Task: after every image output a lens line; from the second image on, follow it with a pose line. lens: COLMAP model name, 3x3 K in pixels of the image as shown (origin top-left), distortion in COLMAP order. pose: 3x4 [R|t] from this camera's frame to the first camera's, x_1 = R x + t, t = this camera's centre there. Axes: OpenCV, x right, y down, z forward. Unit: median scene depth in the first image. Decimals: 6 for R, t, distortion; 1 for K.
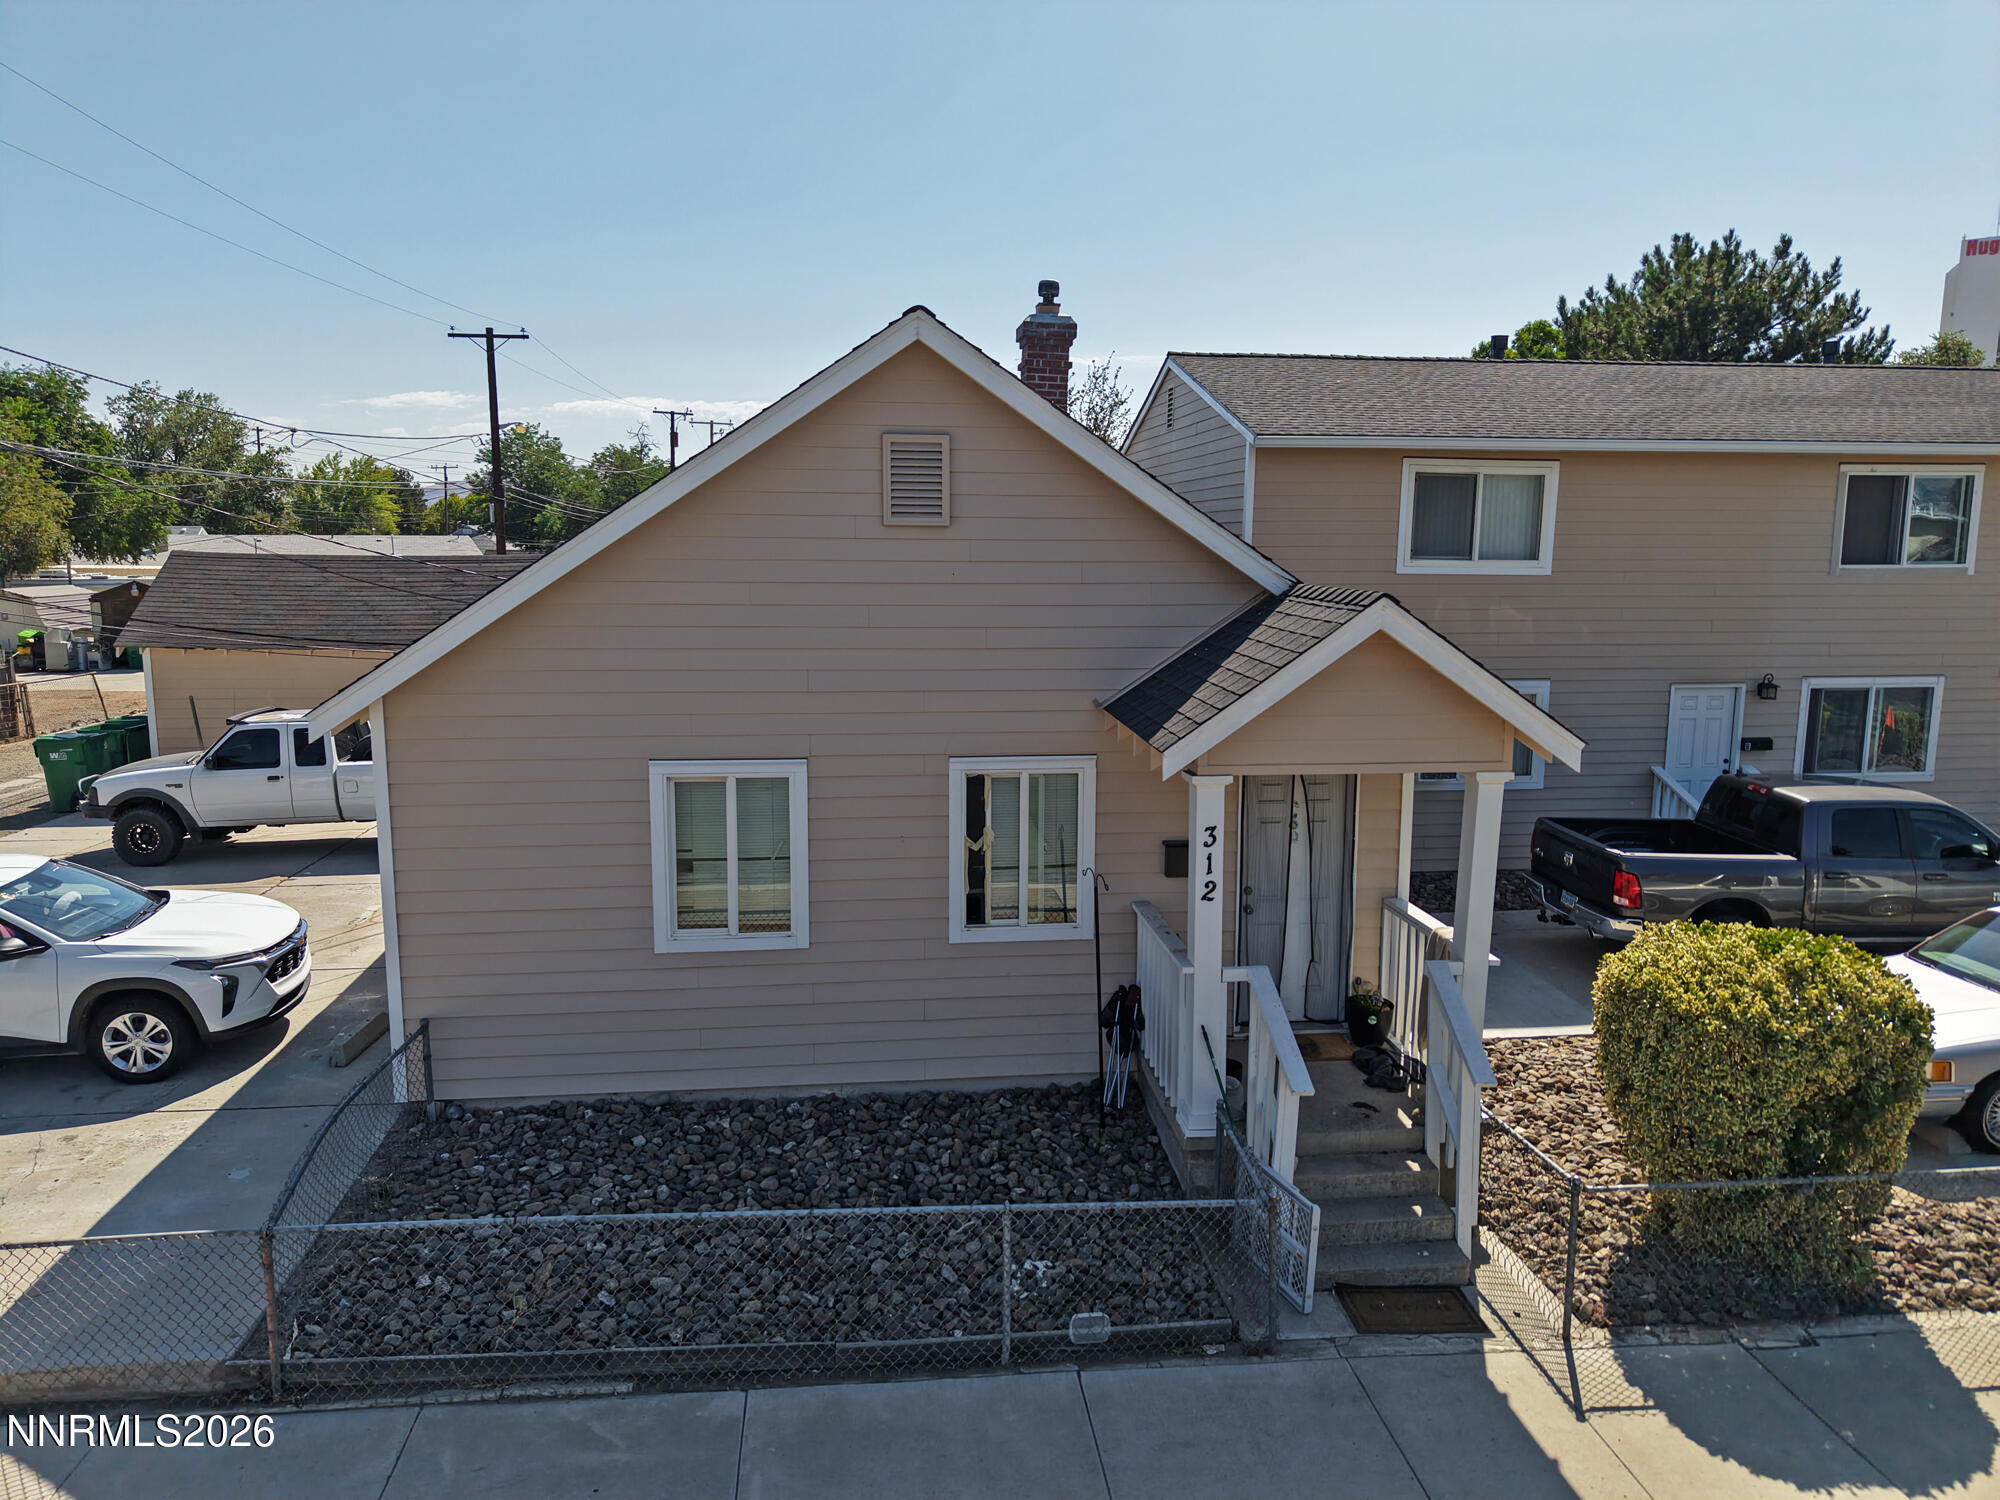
lens RADIAL K [[1342.7, 0, 997.9], [0, 1342.7, 739.5], [0, 0, 1]] dist [0.034386, -0.029969]
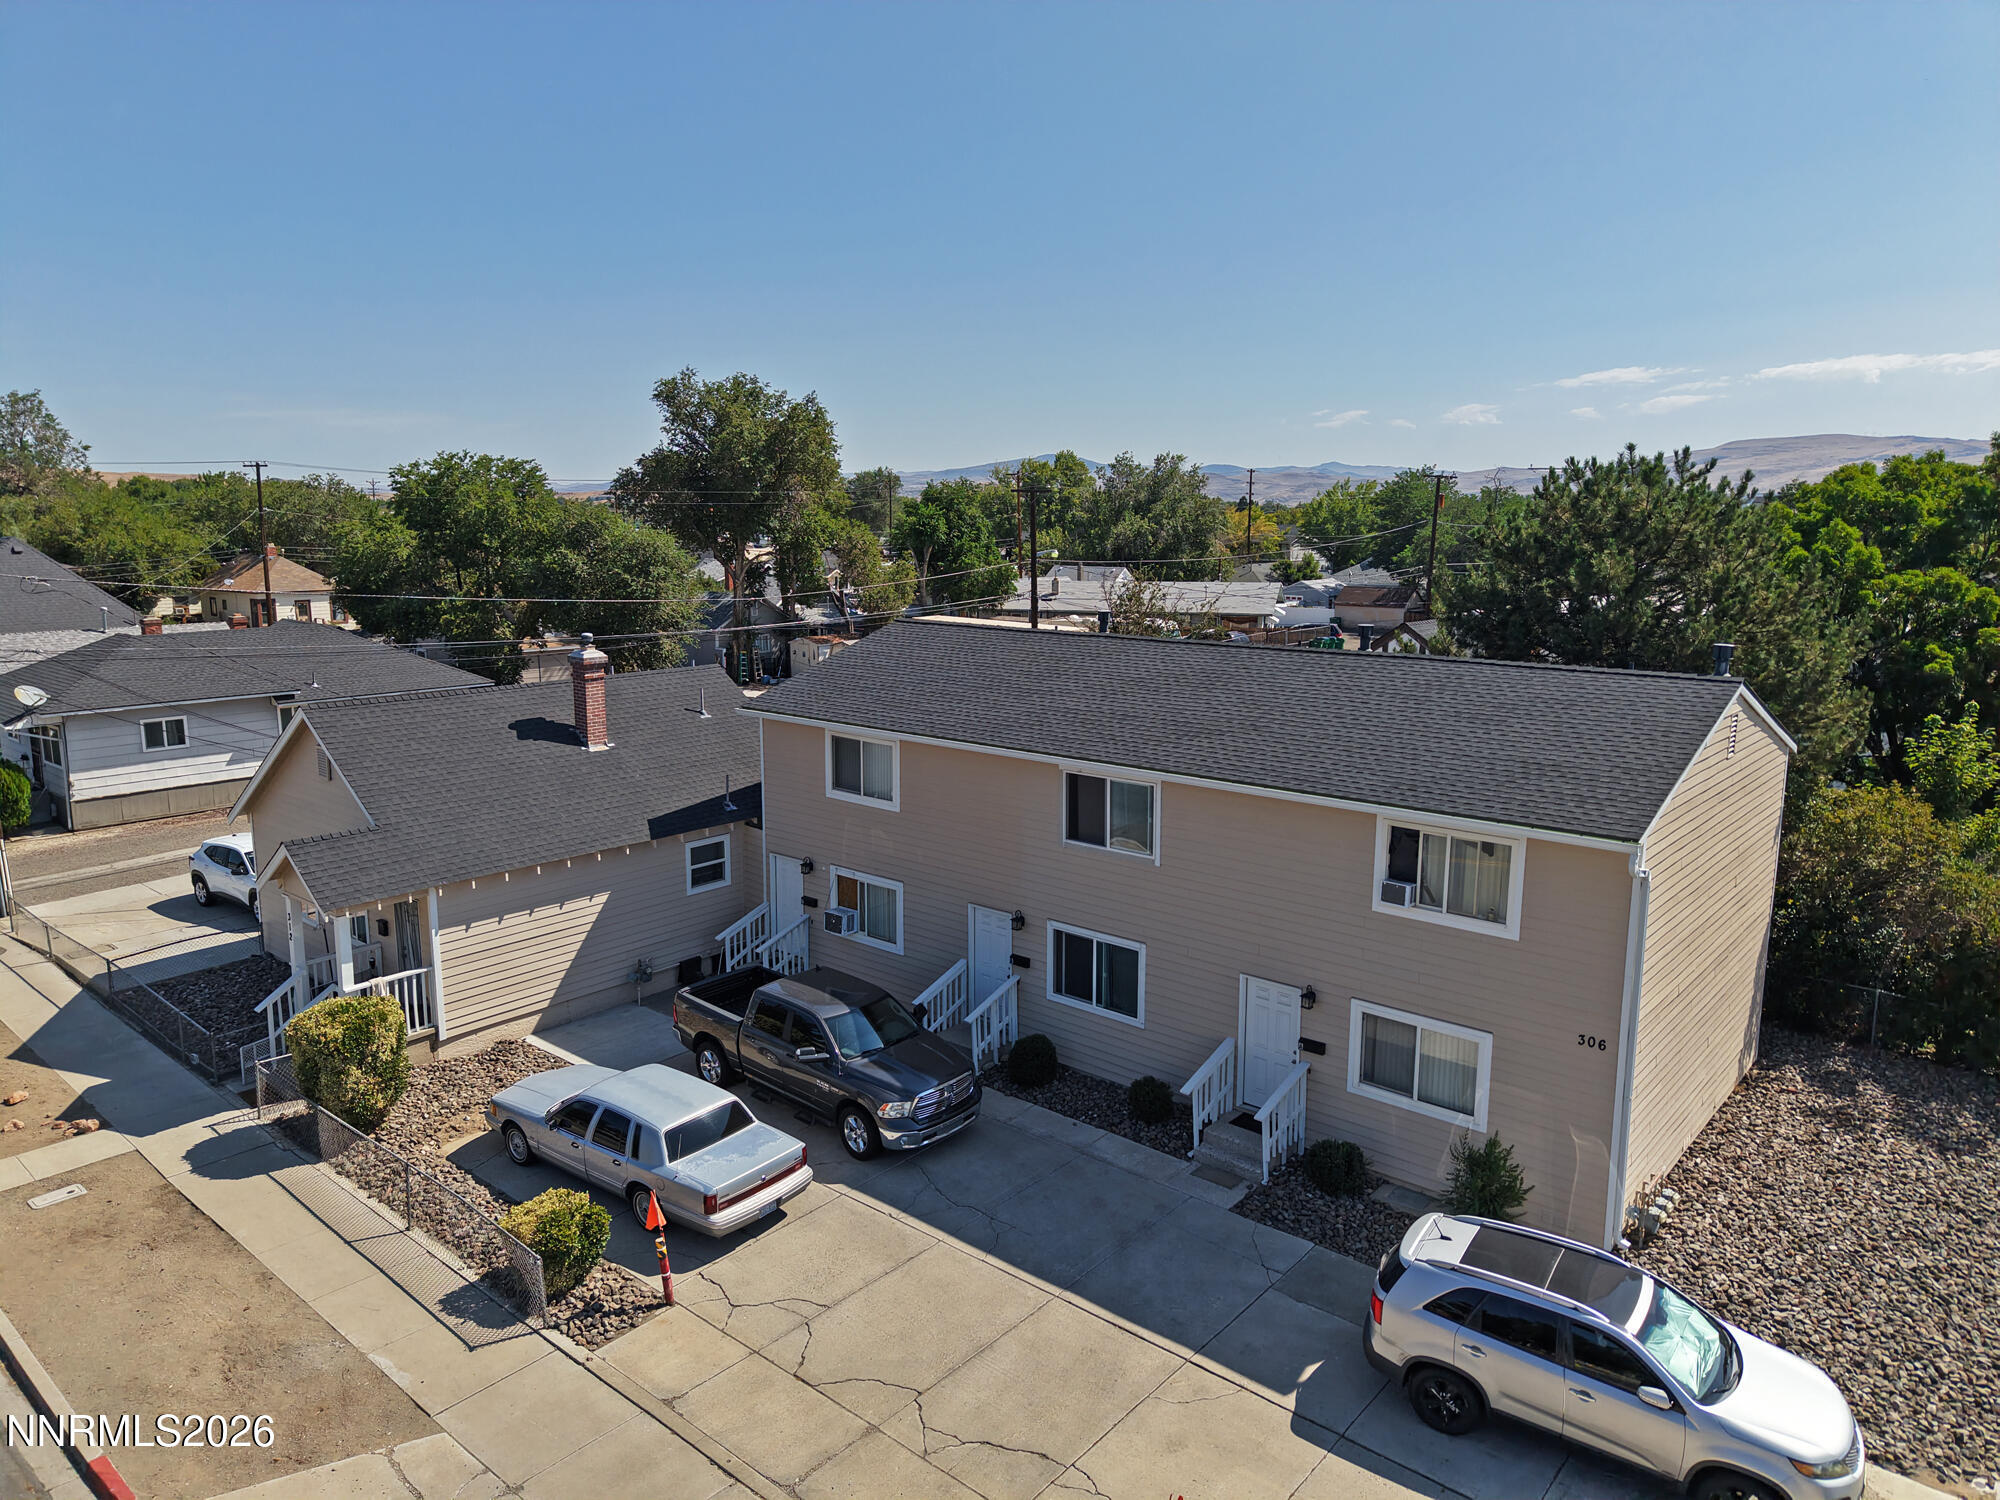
lens RADIAL K [[1335.9, 0, 992.9], [0, 1335.9, 746.3], [0, 0, 1]] dist [0.035089, -0.040770]
pose [[0.677687, 0.123197, -0.724957, 2.646271], [-0.107149, 0.991888, 0.068396, -0.528187], [0.727502, 0.031327, 0.685390, 0.139682]]
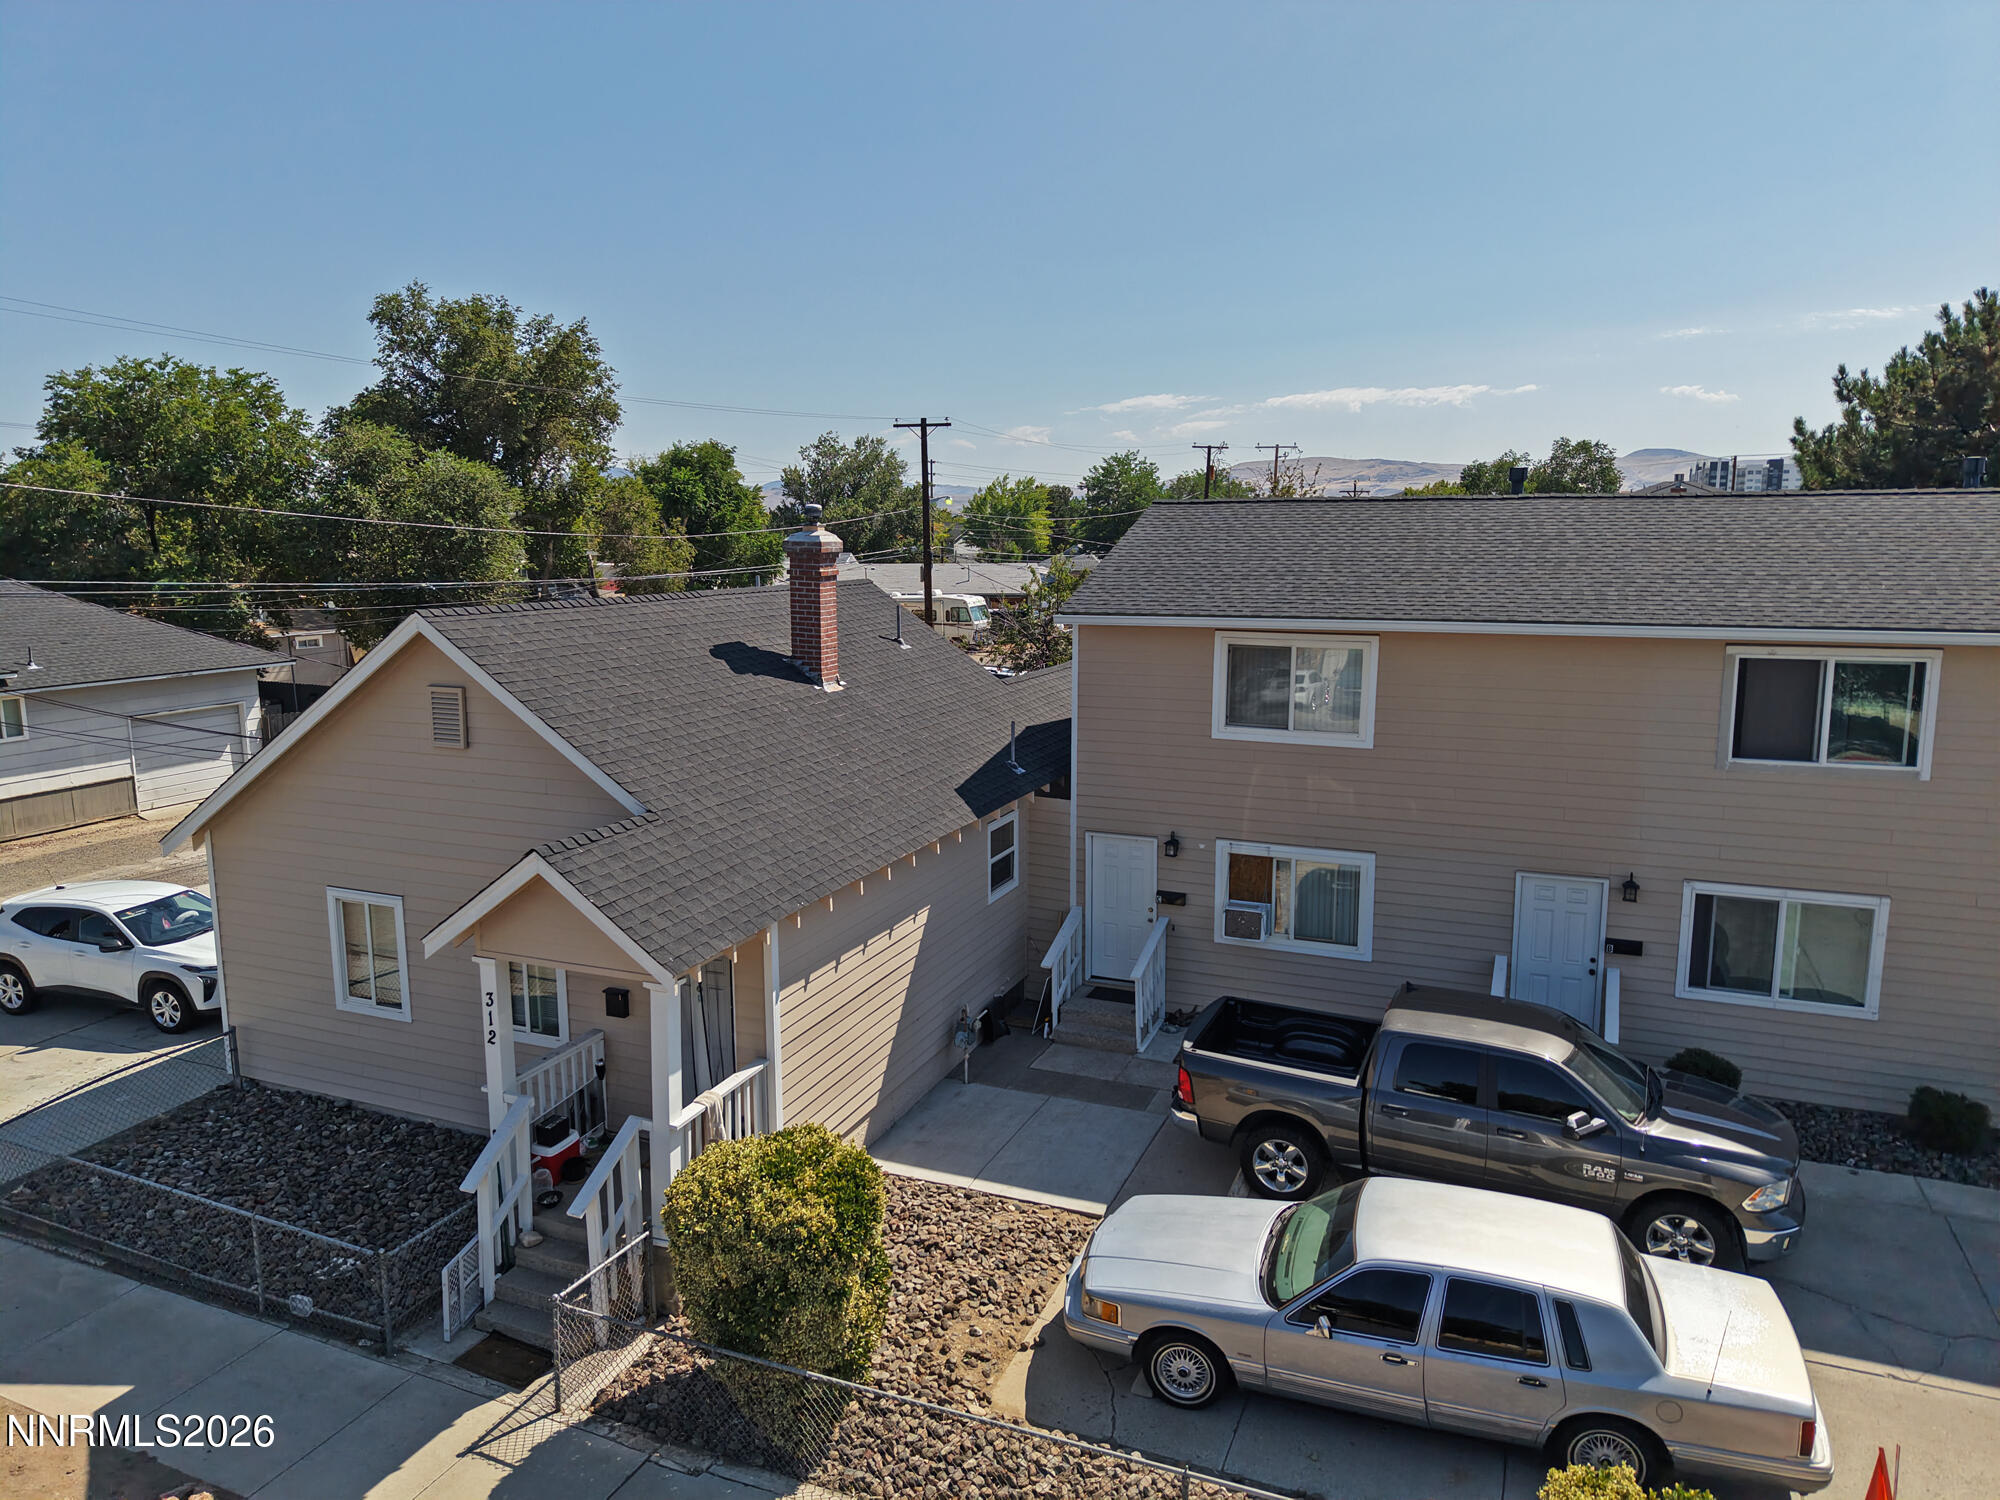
lens RADIAL K [[1342.7, 0, 997.9], [0, 1342.7, 739.5], [0, 0, 1]] dist [0.034386, -0.029969]
pose [[0.871568, 0.068737, -0.485432, 1.130952], [-0.064913, 0.997585, 0.024711, -0.235909], [0.485958, 0.009974, 0.873925, 0.009831]]
